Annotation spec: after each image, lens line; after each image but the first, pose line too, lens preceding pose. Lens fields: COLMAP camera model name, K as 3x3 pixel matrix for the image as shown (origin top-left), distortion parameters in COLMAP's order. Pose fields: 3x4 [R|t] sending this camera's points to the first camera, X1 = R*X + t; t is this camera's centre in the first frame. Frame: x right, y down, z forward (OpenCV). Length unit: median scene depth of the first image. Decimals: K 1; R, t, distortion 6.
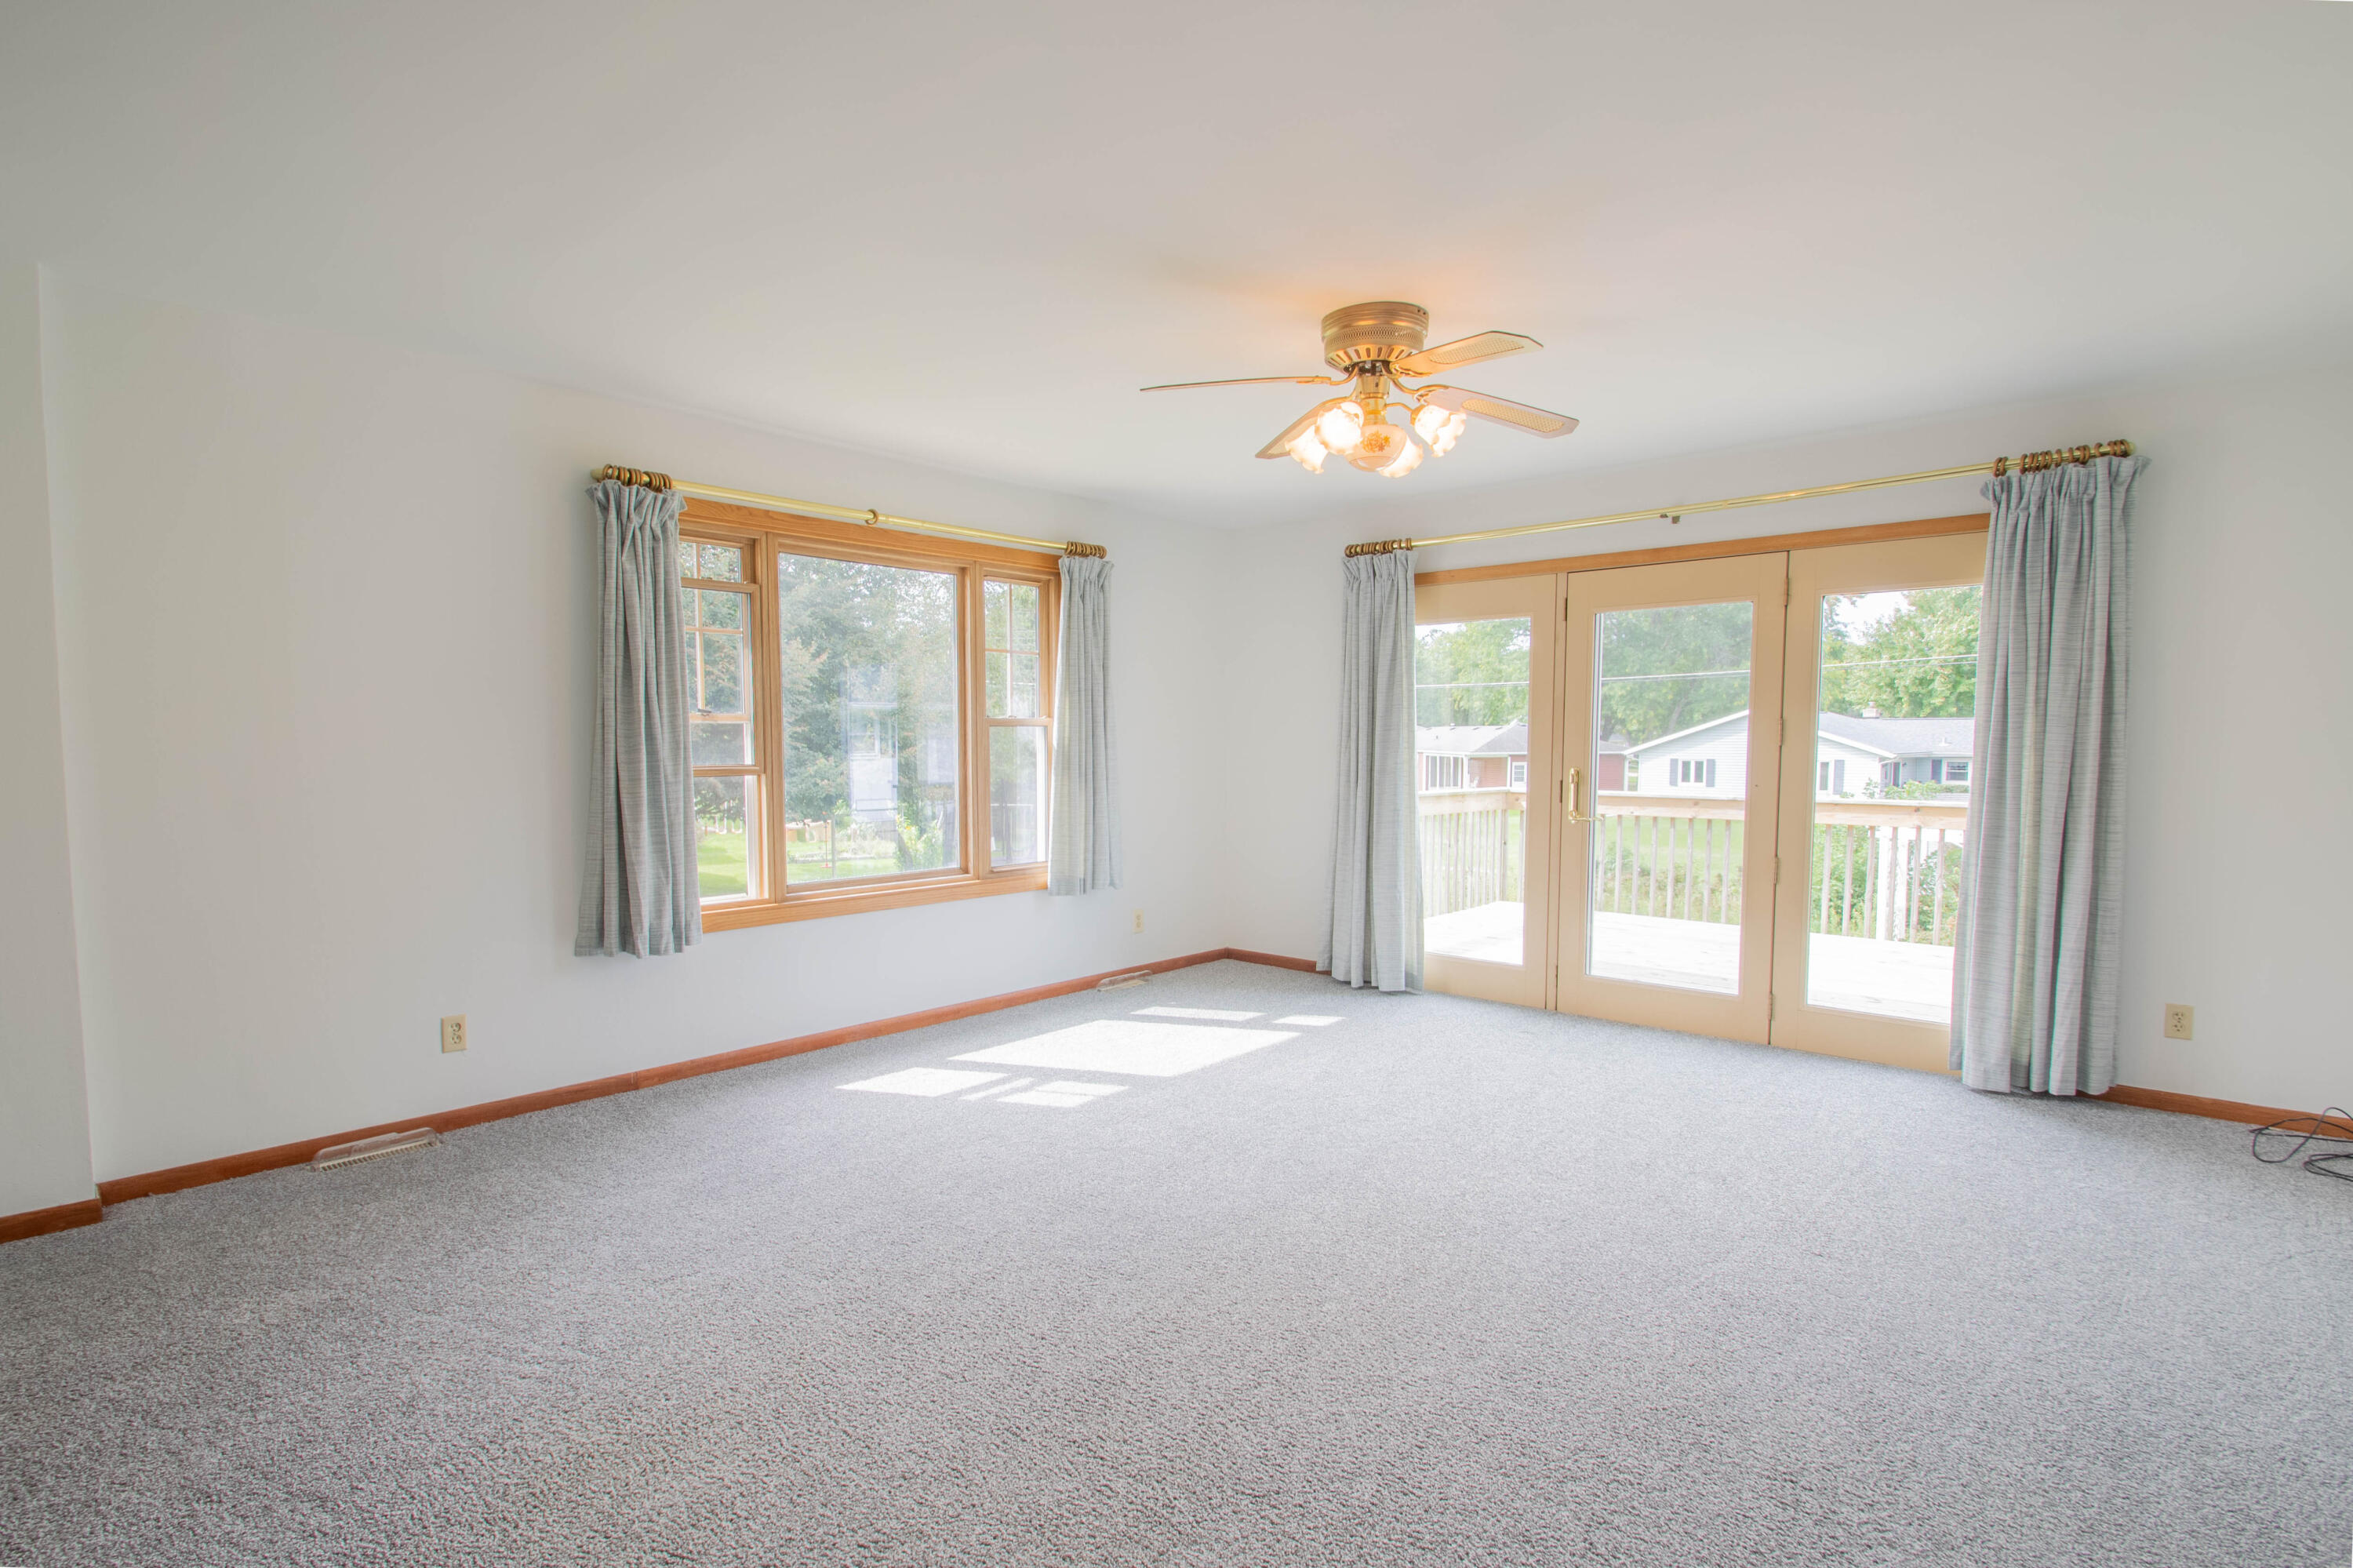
lens RADIAL K [[1103.4, 0, 1161.8], [0, 1103.4, 819.2], [0, 0, 1]] dist [-0.000074, -0.001033]
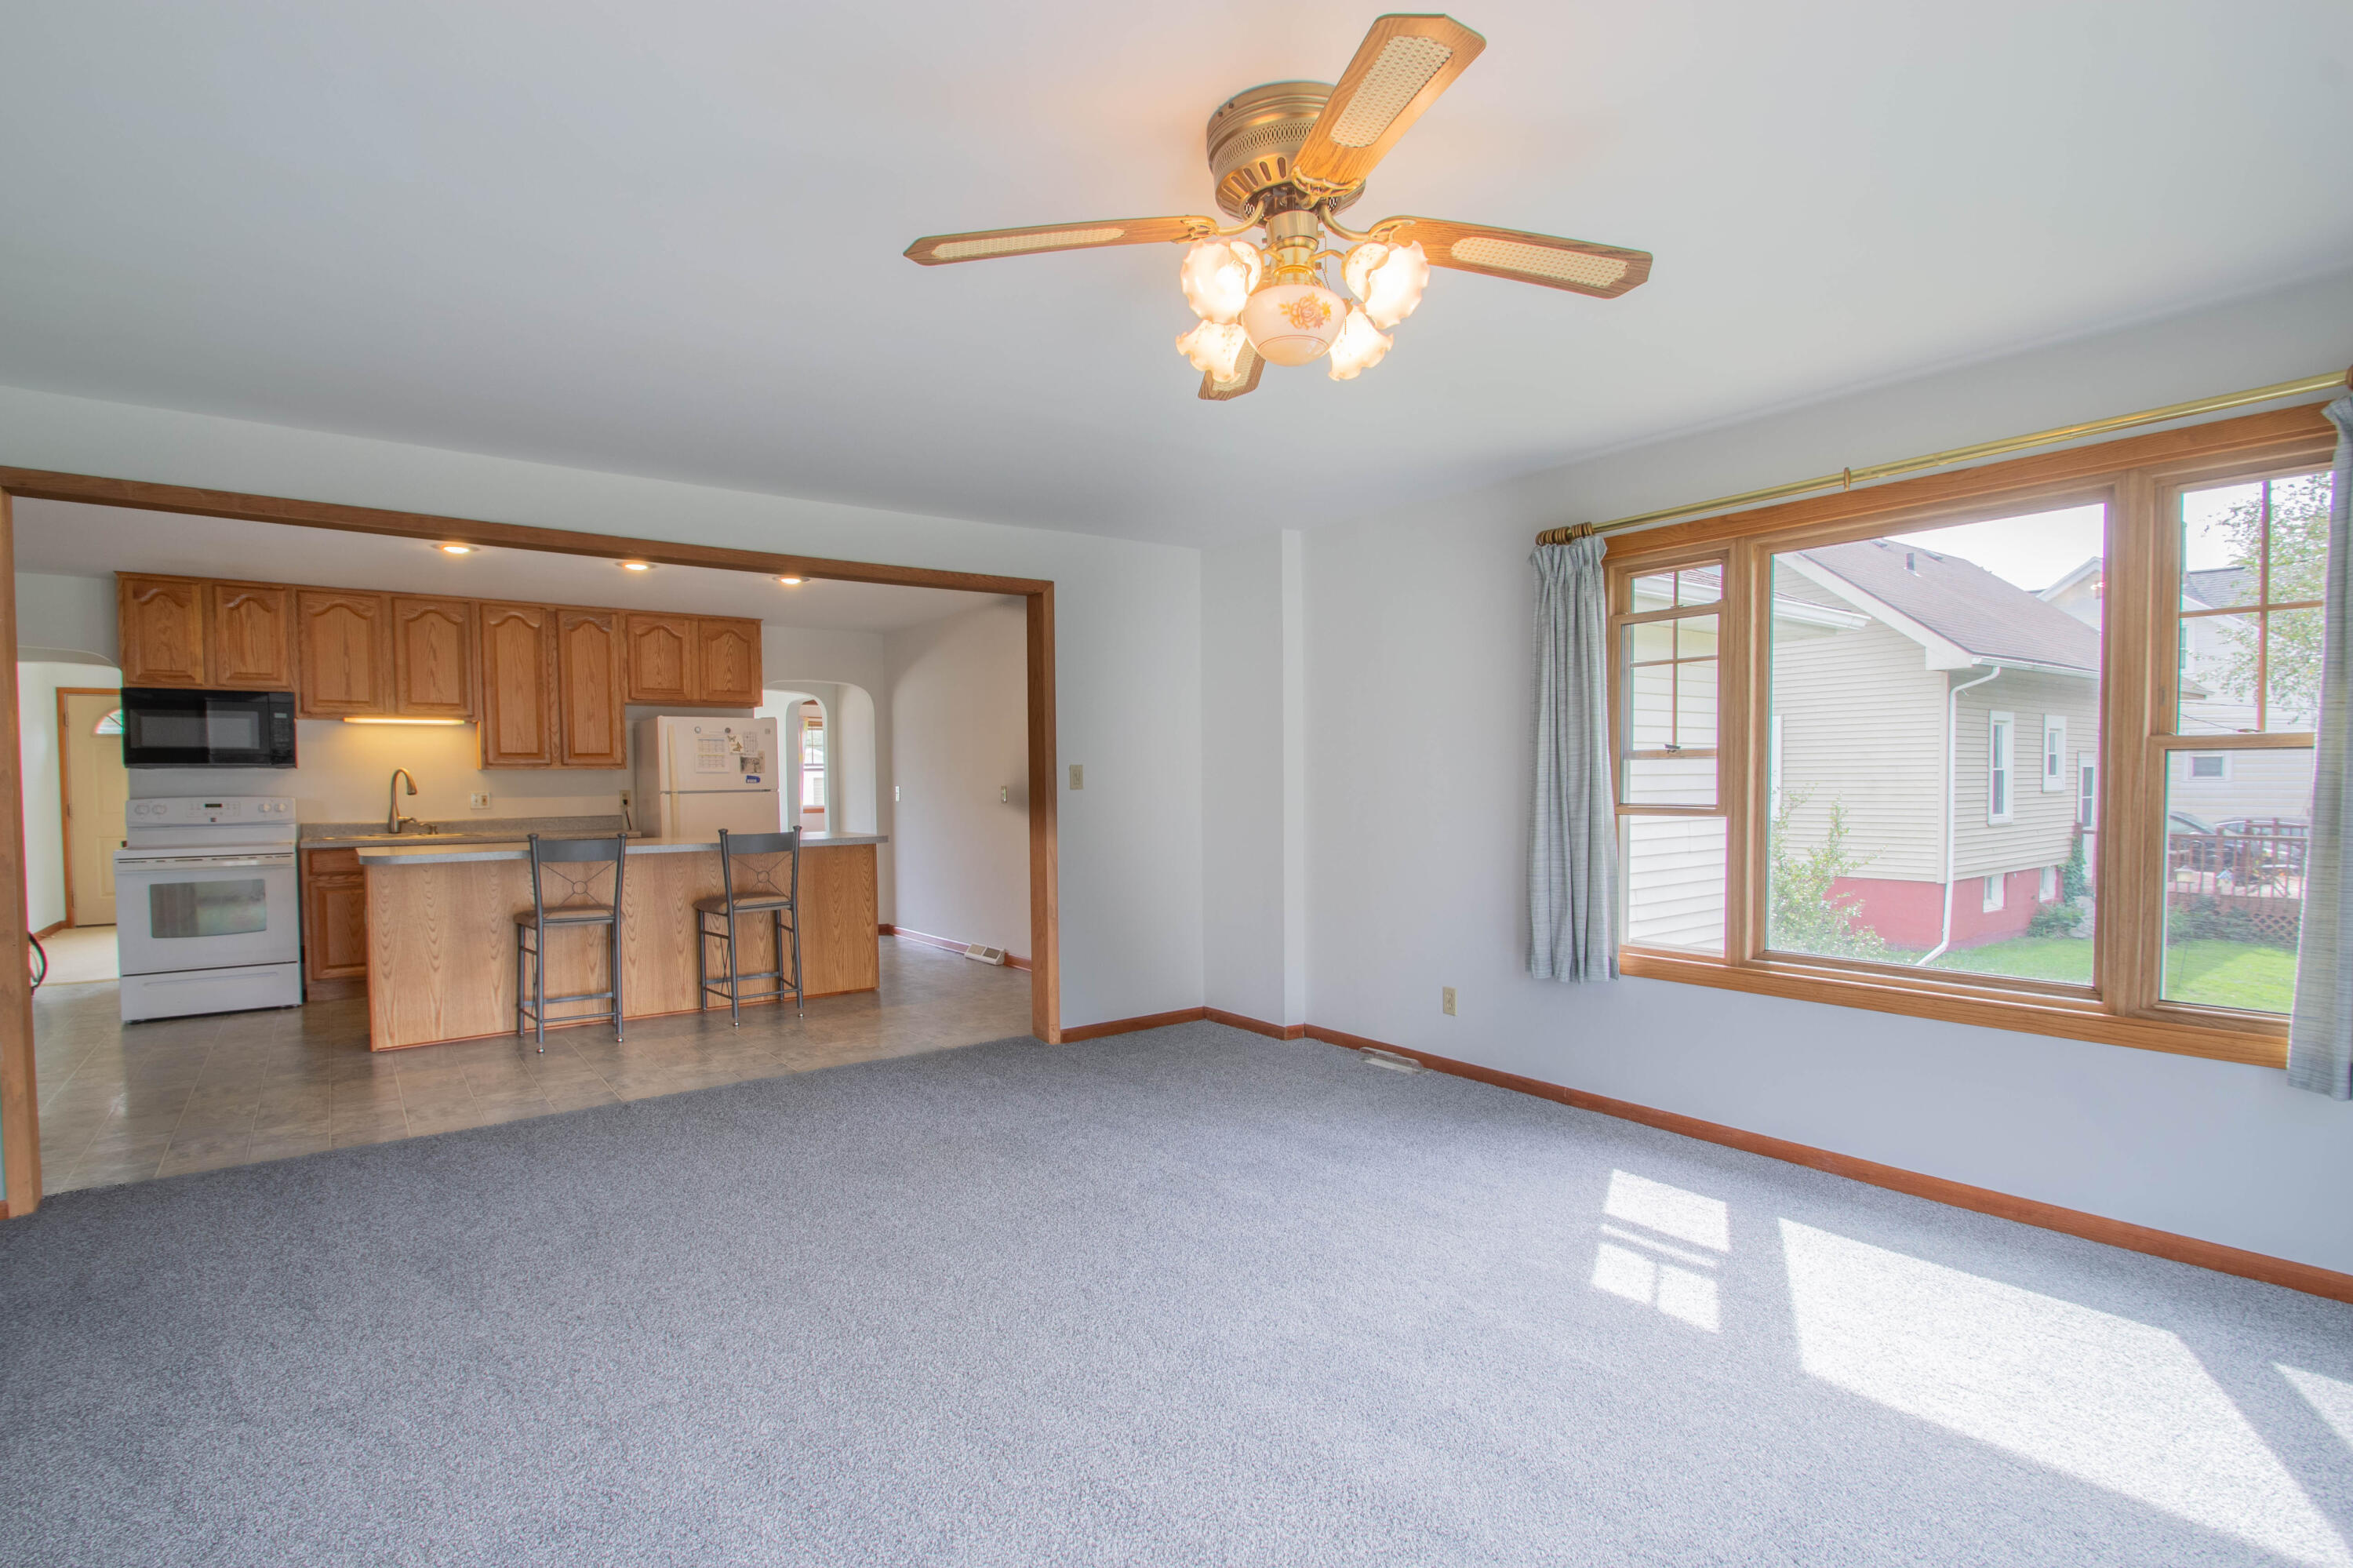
lens RADIAL K [[1134.9, 0, 1179.9], [0, 1134.9, 818.7], [0, 0, 1]] dist [0.007781, -0.019061]
pose [[-0.178960, 0.037741, -0.983132, 0.612333], [-0.061113, 0.996908, 0.049394, -0.057464], [0.981957, 0.068922, -0.176100, 0.749203]]
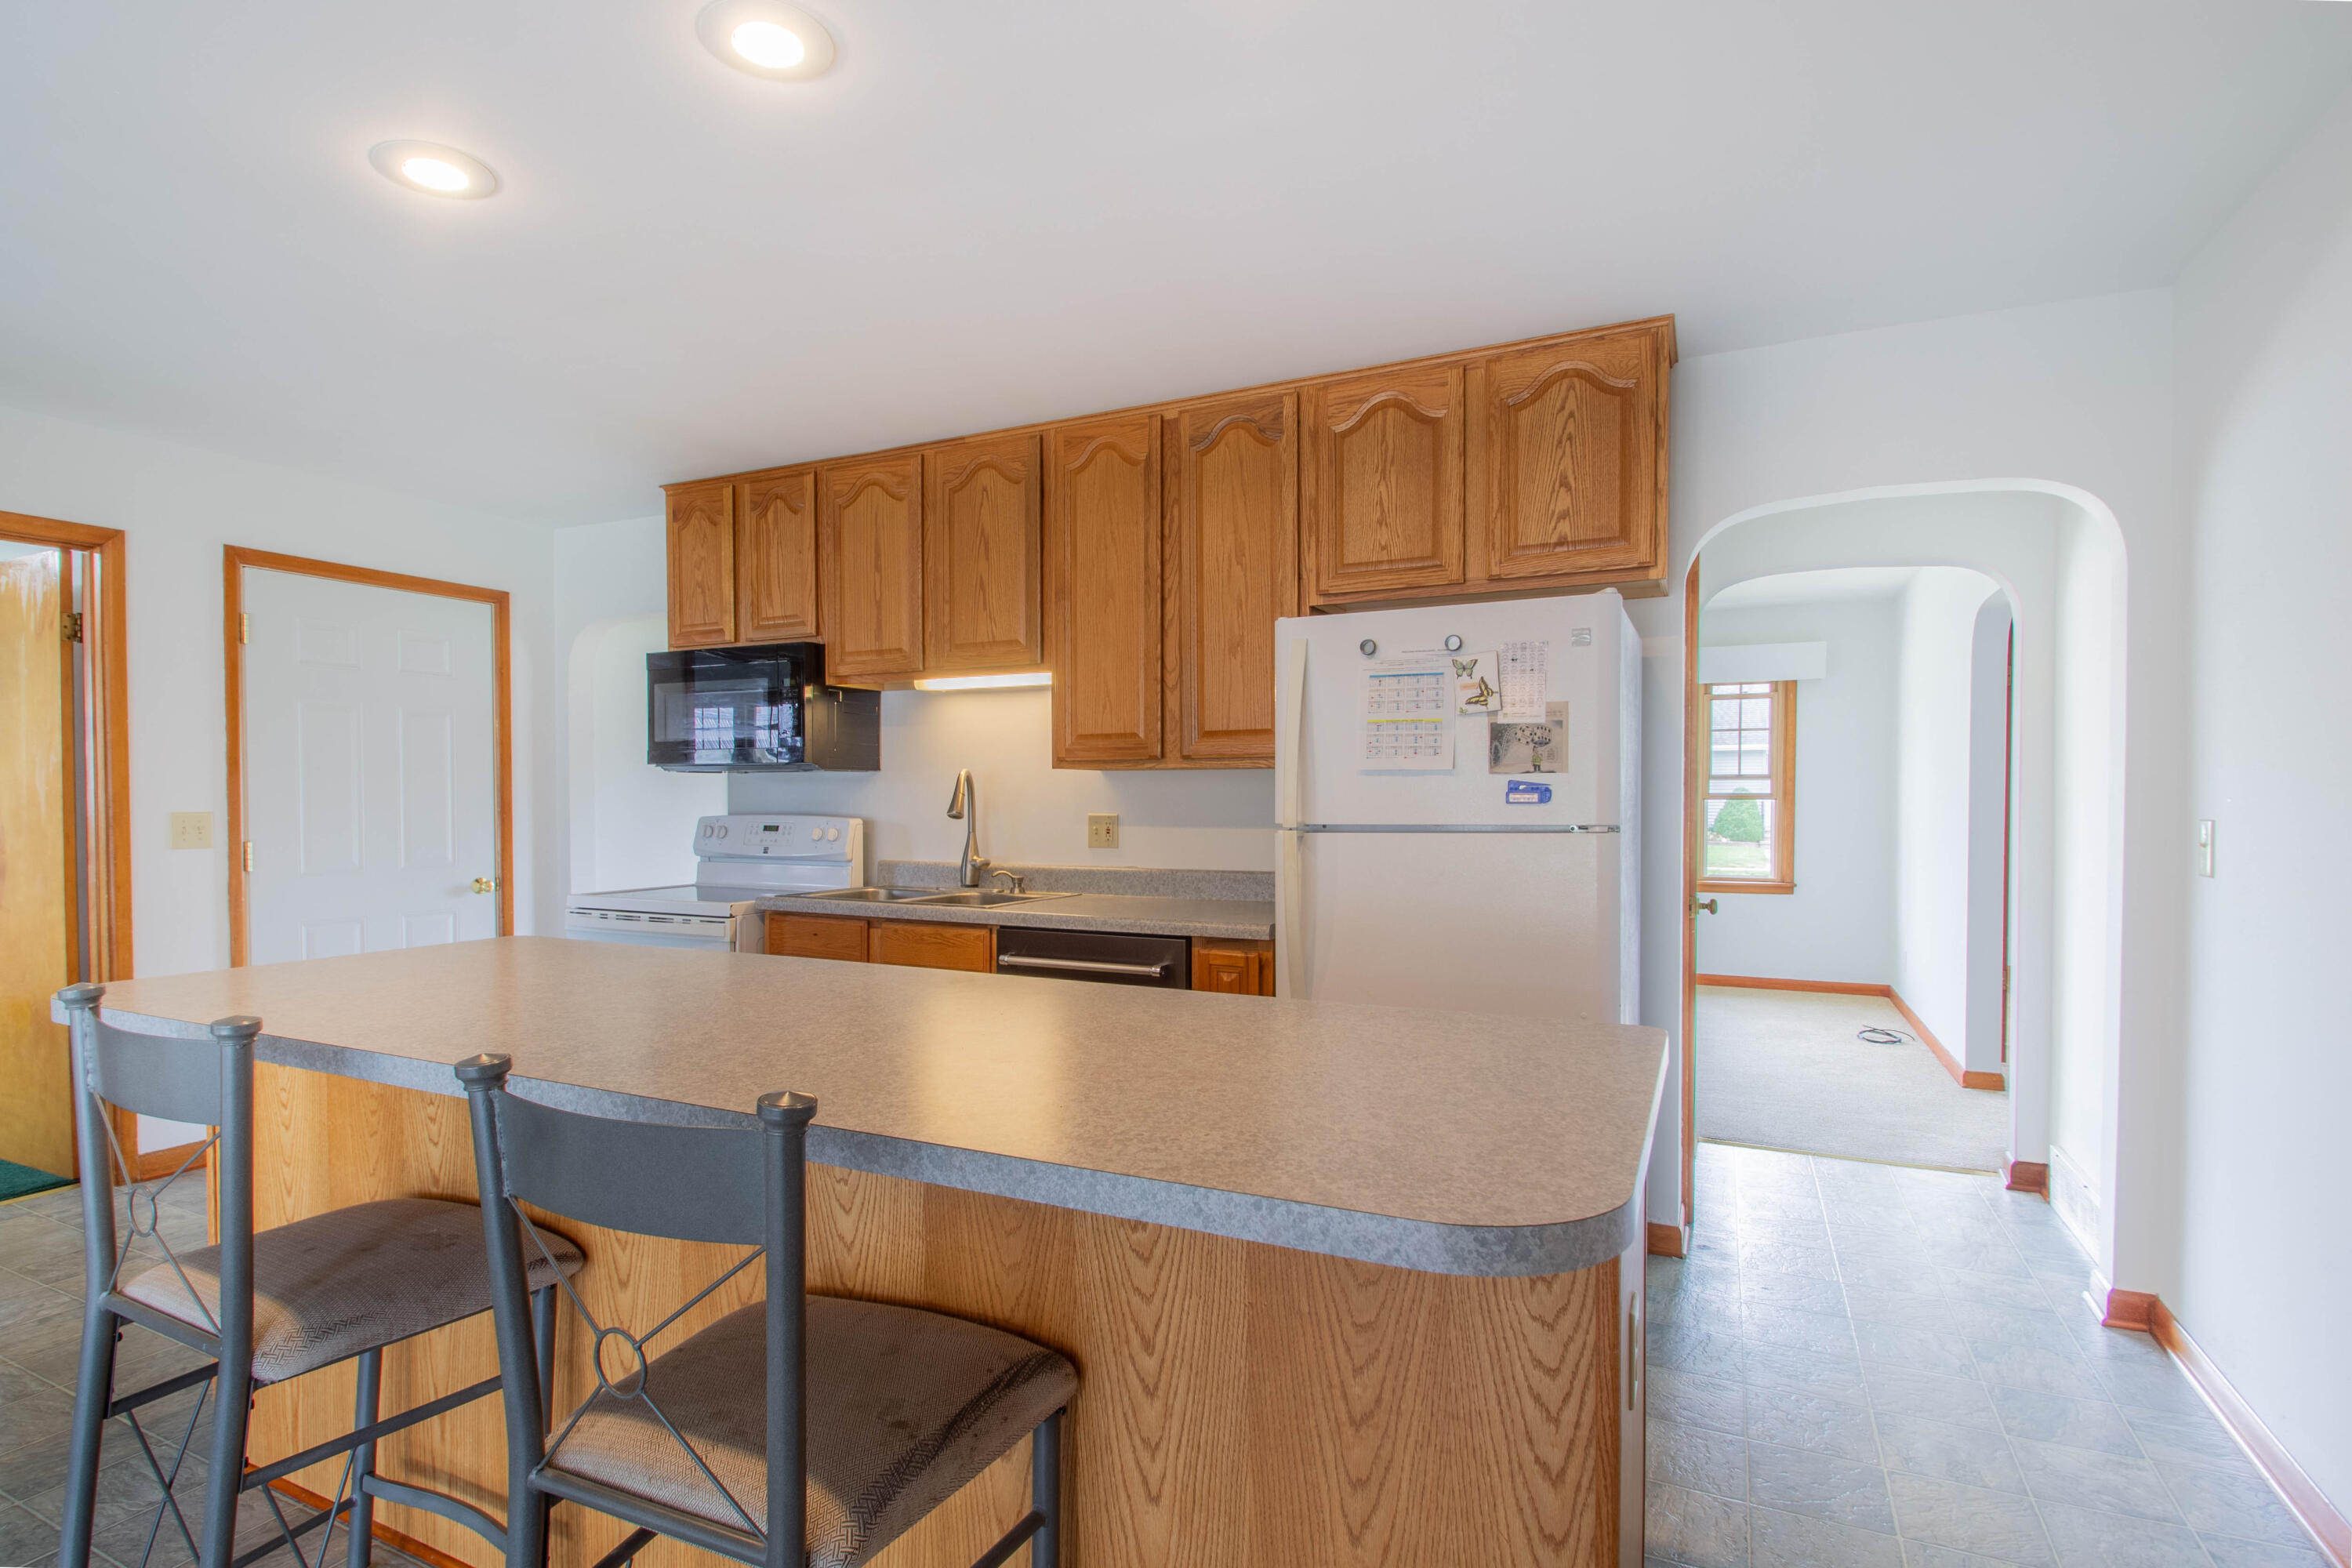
lens RADIAL K [[1134.4, 0, 1179.4], [0, 1134.4, 818.7], [0, 0, 1]] dist [0.007781, -0.019061]
pose [[-0.957195, 0.009417, -0.289292, -0.697771], [-0.017241, 0.995841, 0.089465, -0.024775], [0.288931, 0.090623, -0.953051, 0.258881]]
